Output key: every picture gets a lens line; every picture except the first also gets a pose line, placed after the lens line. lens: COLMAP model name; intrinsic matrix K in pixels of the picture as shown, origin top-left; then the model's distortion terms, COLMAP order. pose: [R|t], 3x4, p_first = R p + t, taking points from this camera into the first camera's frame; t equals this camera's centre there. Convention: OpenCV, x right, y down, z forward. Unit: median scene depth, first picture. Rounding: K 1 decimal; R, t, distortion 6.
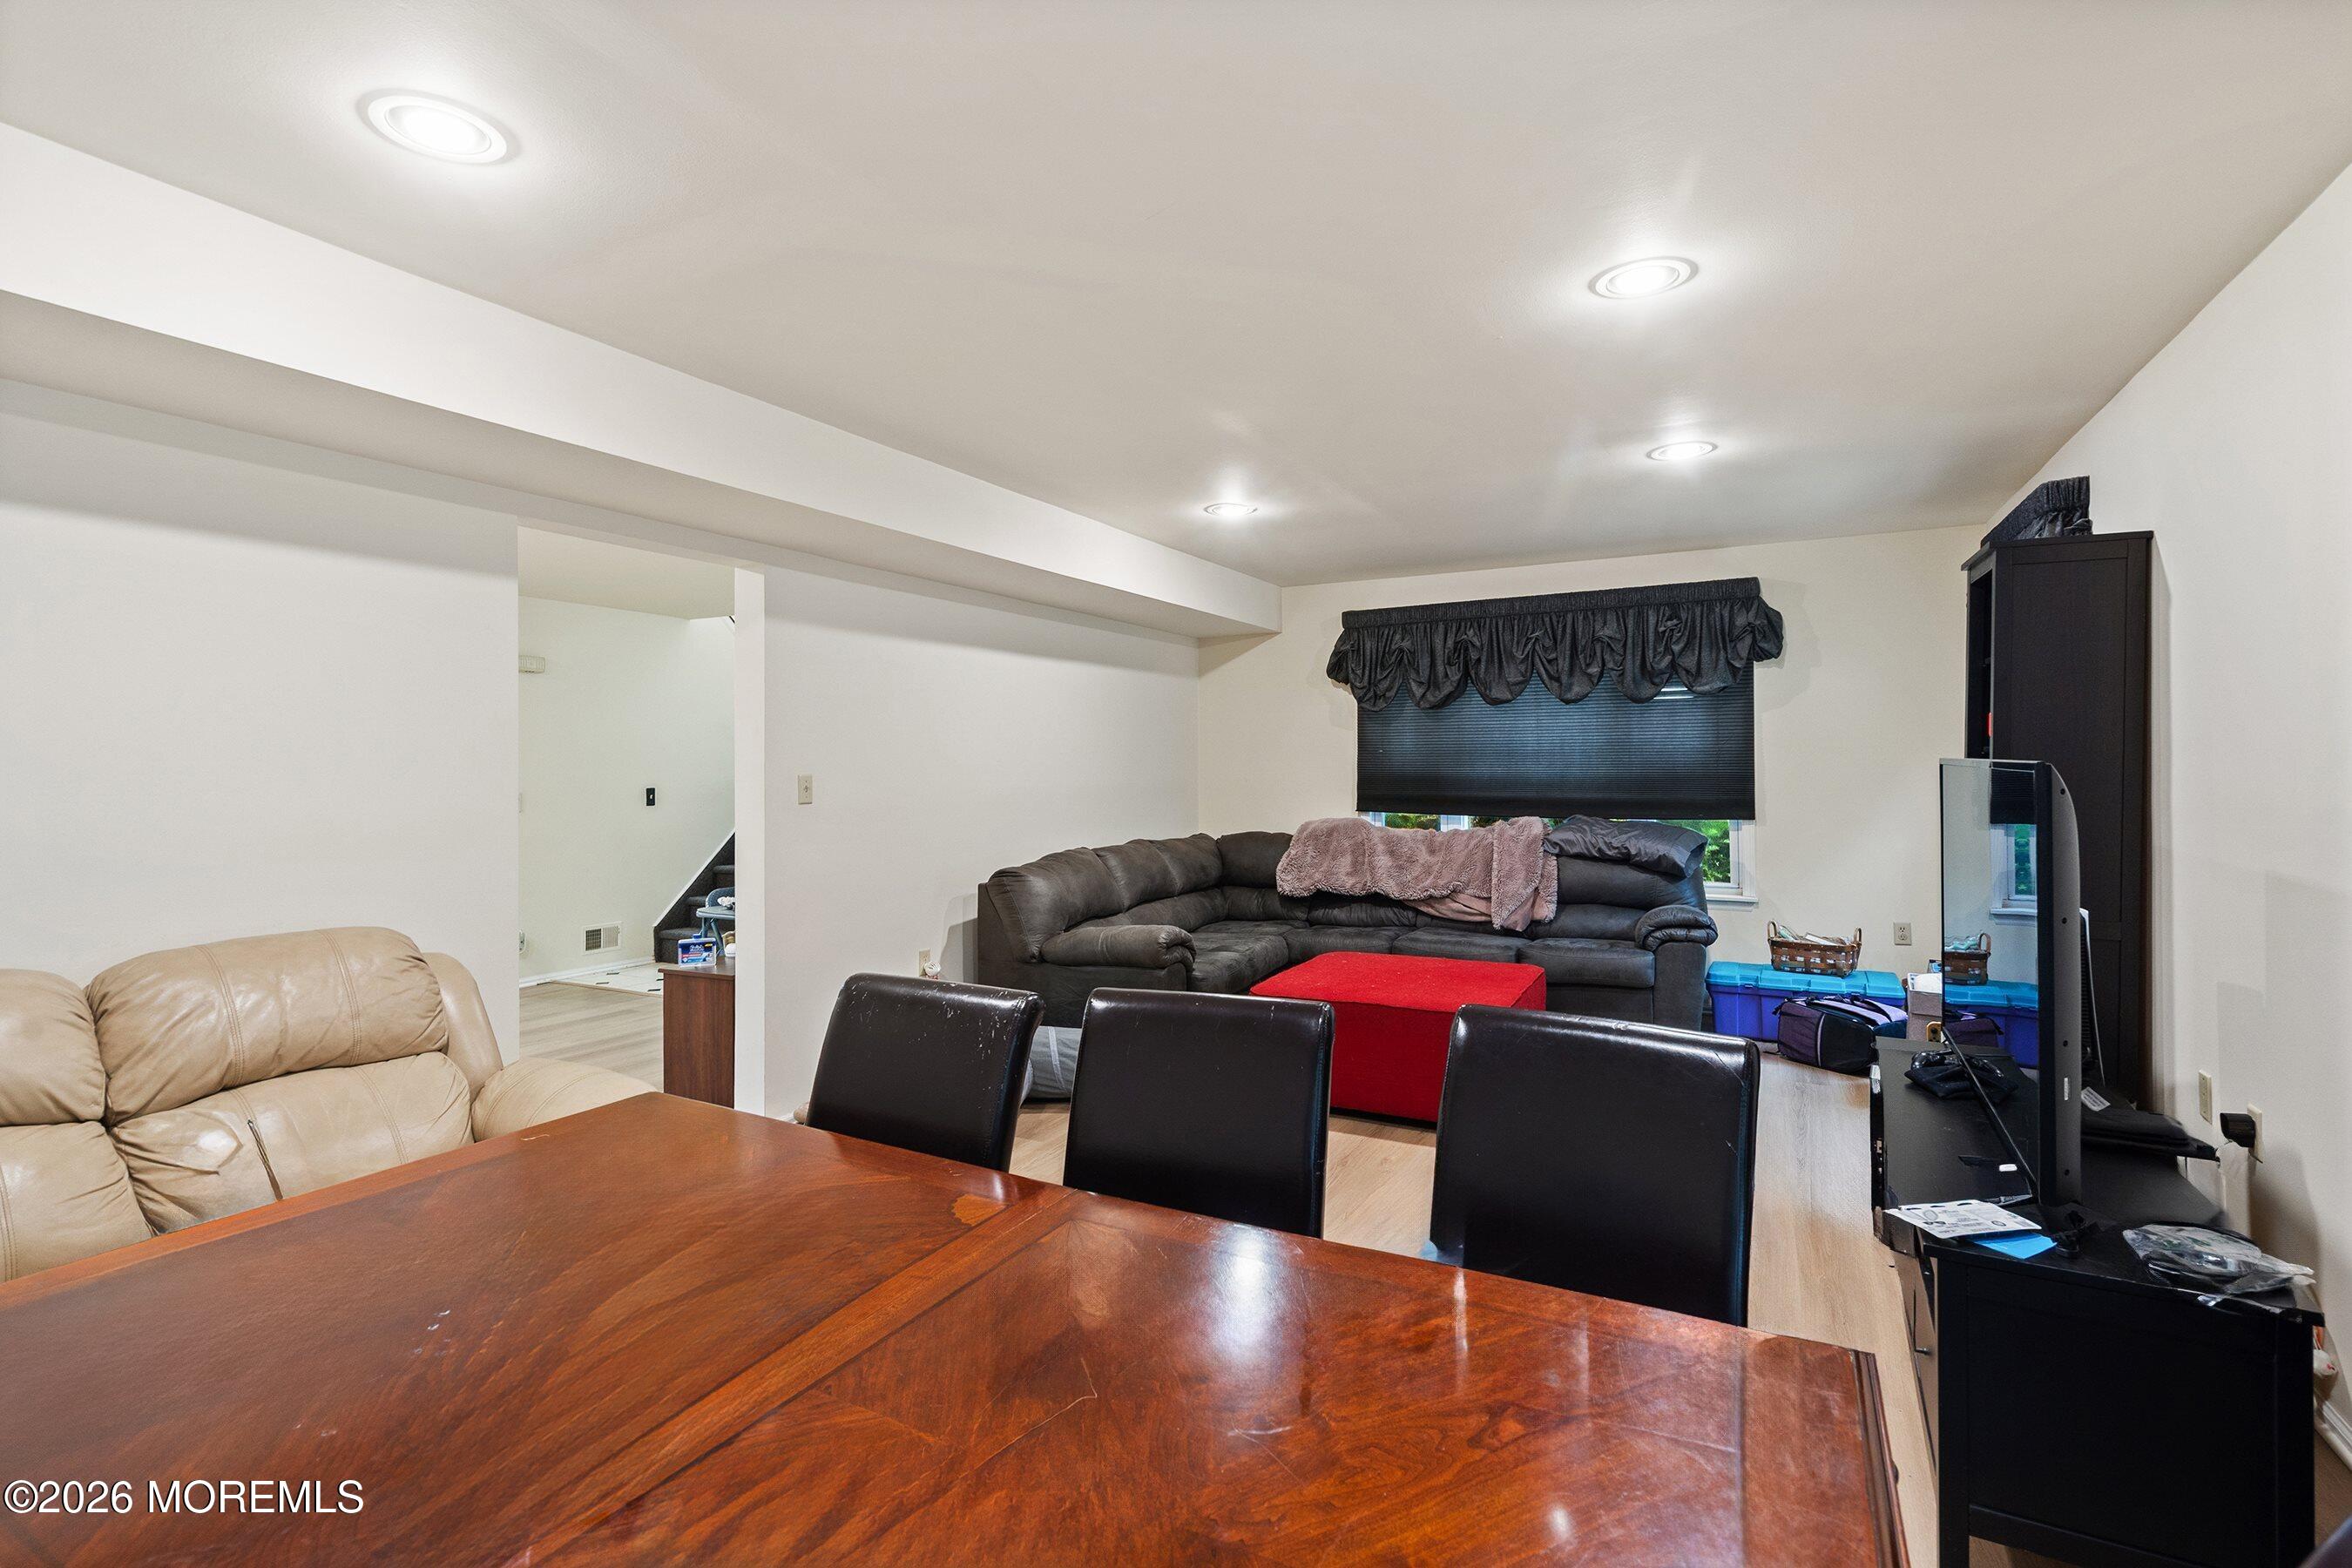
lens RADIAL K [[1092.7, 0, 1166.1], [0, 1092.7, 767.9], [0, 0, 1]] dist [-0.002058, 0.000492]
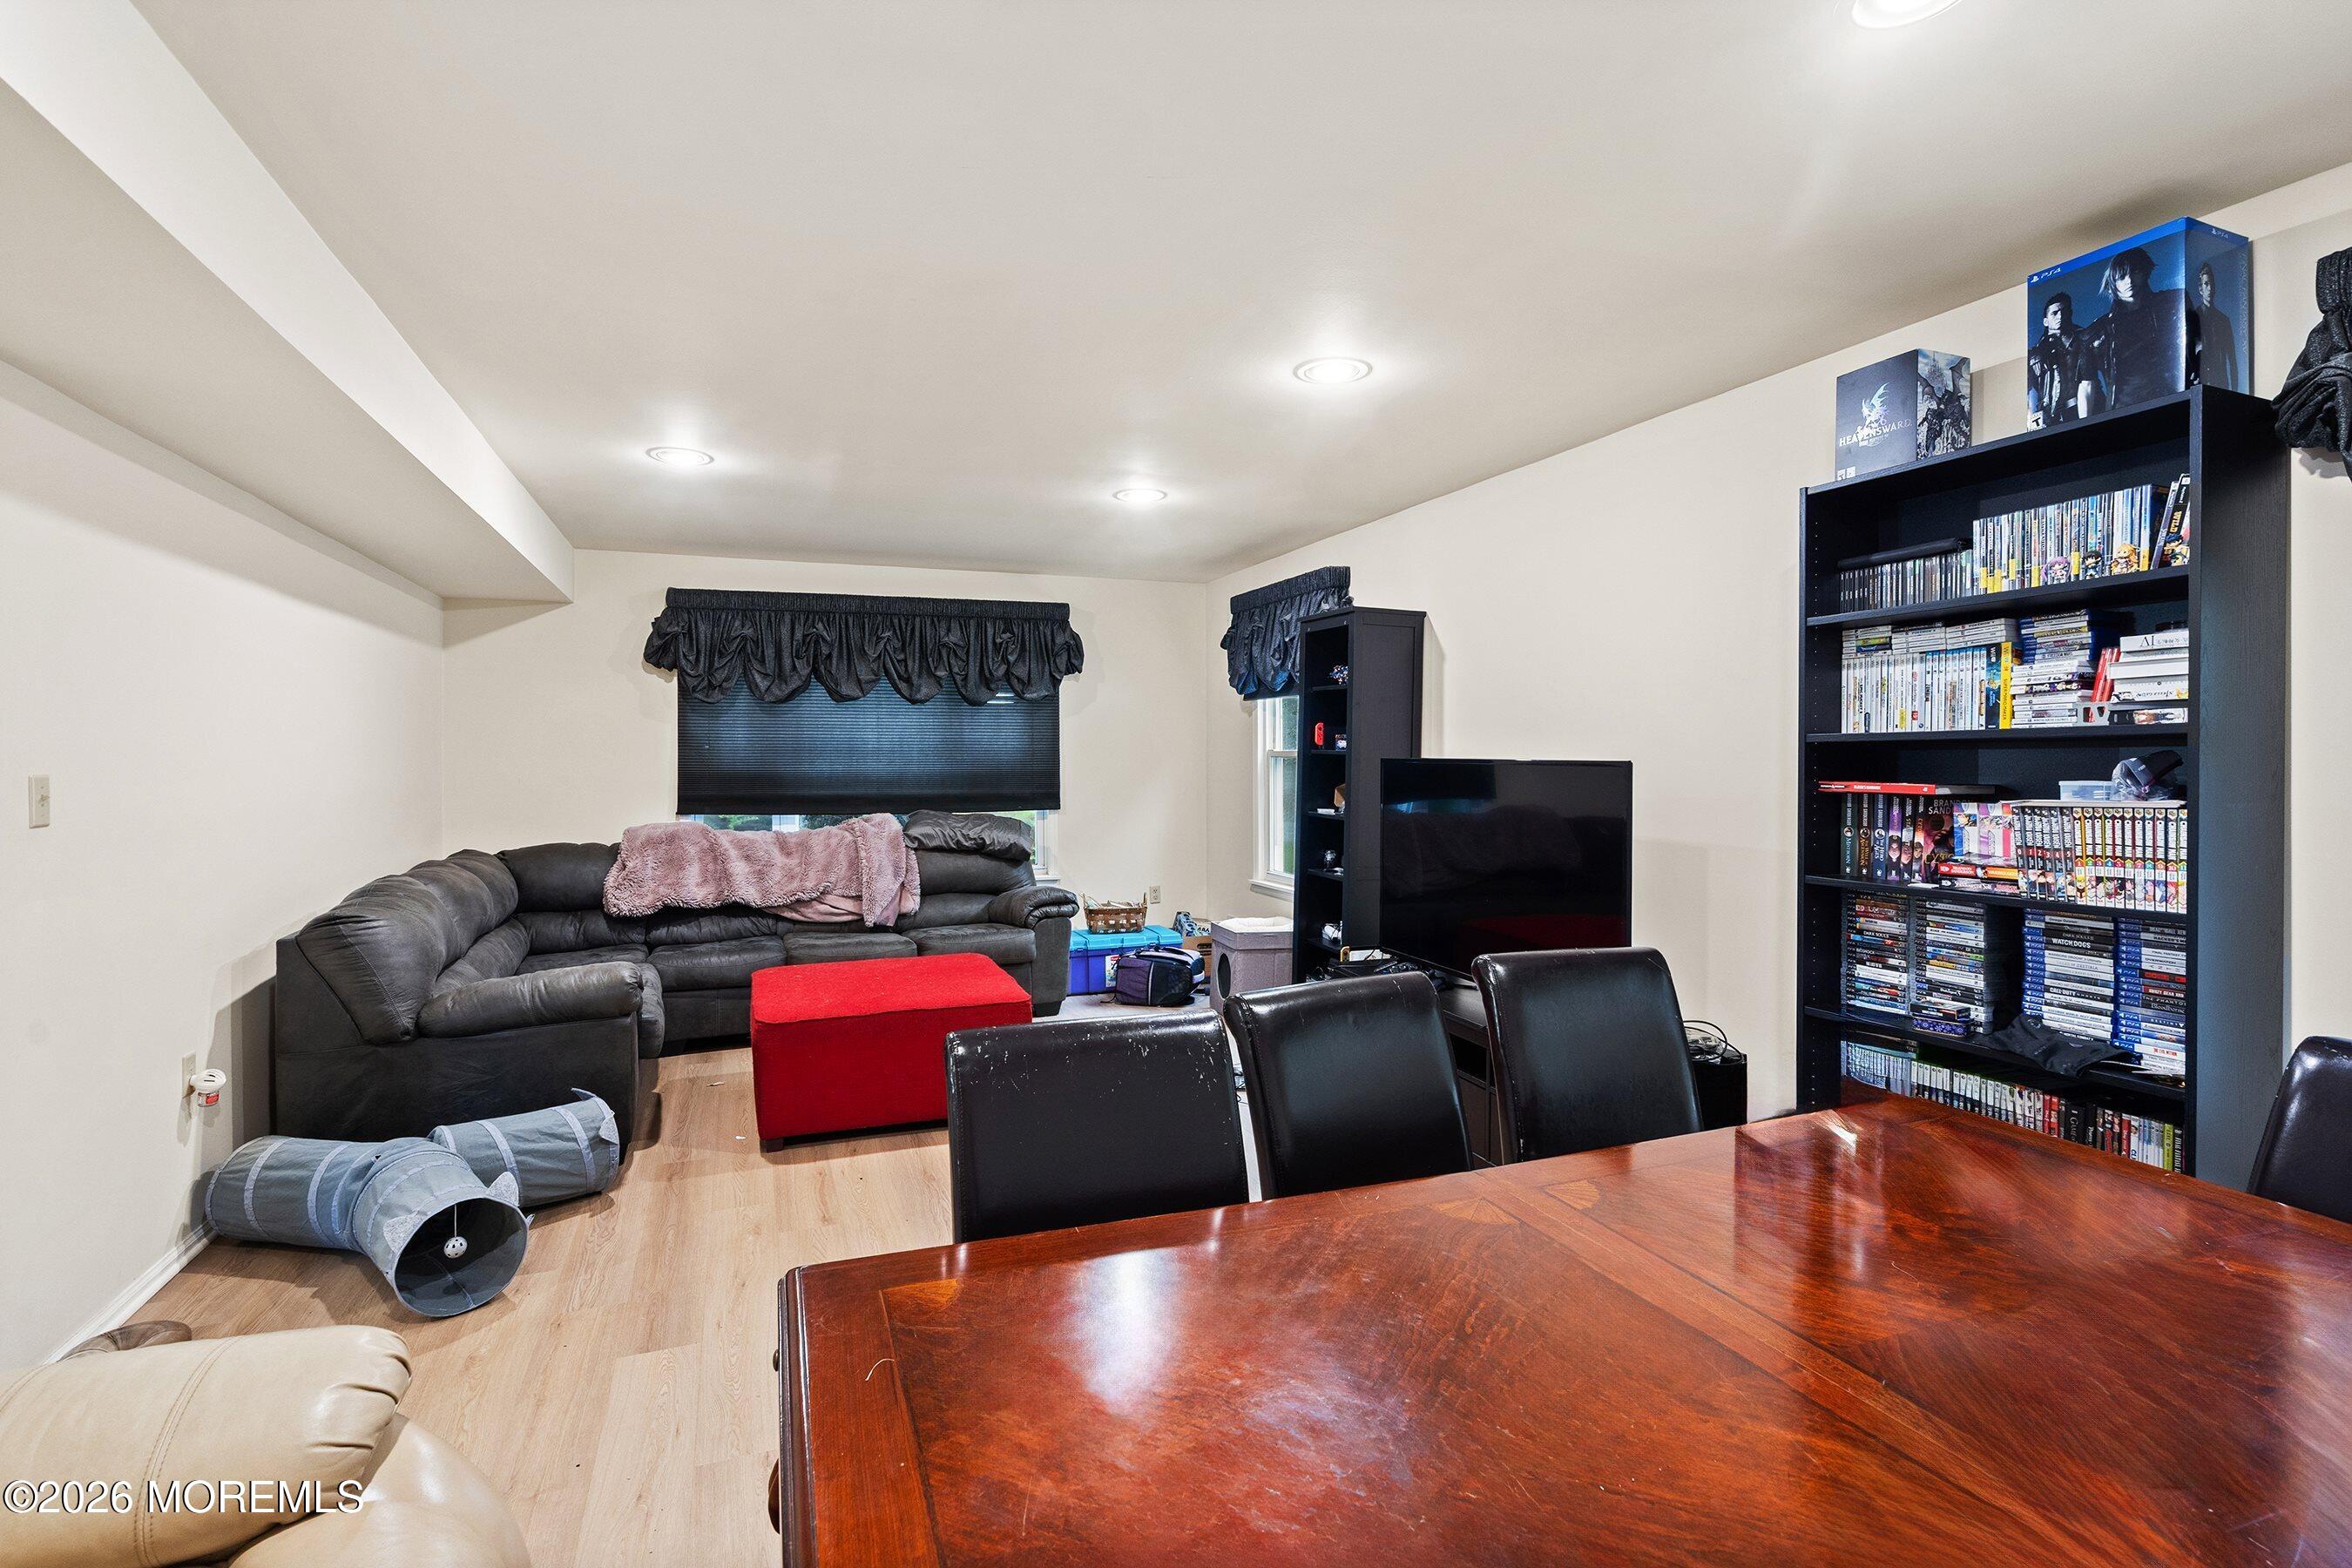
lens RADIAL K [[1092.7, 0, 1157.2], [0, 1092.7, 778.2], [0, 0, 1]] dist [-0.002058, 0.000492]
pose [[0.658689, -0.008024, 0.752373, -0.266422], [0.000107, 0.999944, 0.010571, 0.001131], [-0.752416, -0.006882, 0.658653, 0.139166]]
